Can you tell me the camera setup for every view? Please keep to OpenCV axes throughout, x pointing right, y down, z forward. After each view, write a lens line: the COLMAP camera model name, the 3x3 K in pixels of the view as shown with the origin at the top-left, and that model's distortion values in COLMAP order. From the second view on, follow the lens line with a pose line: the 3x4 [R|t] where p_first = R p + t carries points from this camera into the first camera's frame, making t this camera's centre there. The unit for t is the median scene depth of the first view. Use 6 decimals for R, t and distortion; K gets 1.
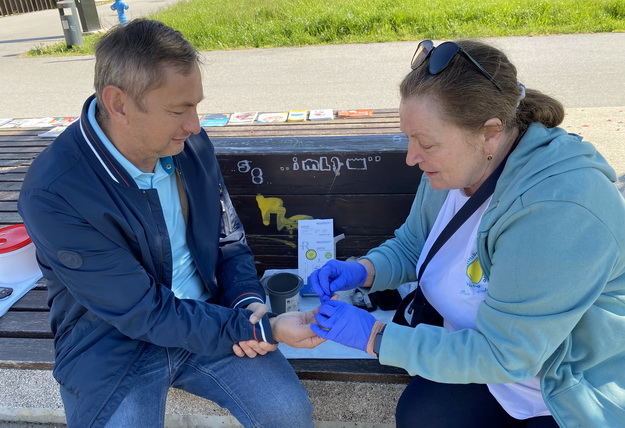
lens RADIAL K [[496.3, 0, 312.9], [0, 496.3, 212.4], [0, 0, 1]] dist [-0.017426, -0.009789]
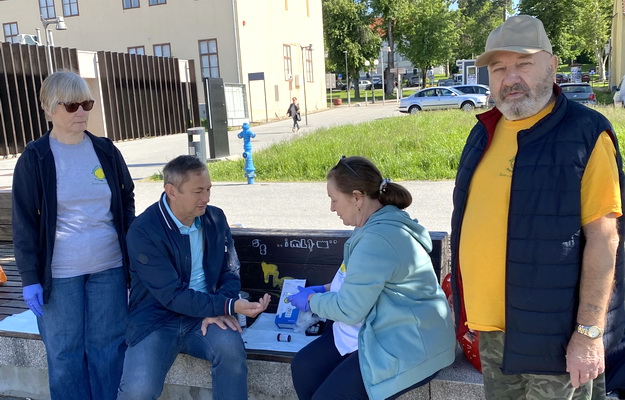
lens RADIAL K [[649.5, 0, 312.1], [0, 649.5, 201.1], [0, 0, 1]] dist [0.017306, 0.000000]
pose [[0.965188, 0.037789, -0.258812, 0.569237], [-0.110615, 0.955638, -0.272986, 0.327244], [0.237014, 0.292111, 0.926550, -0.923420]]
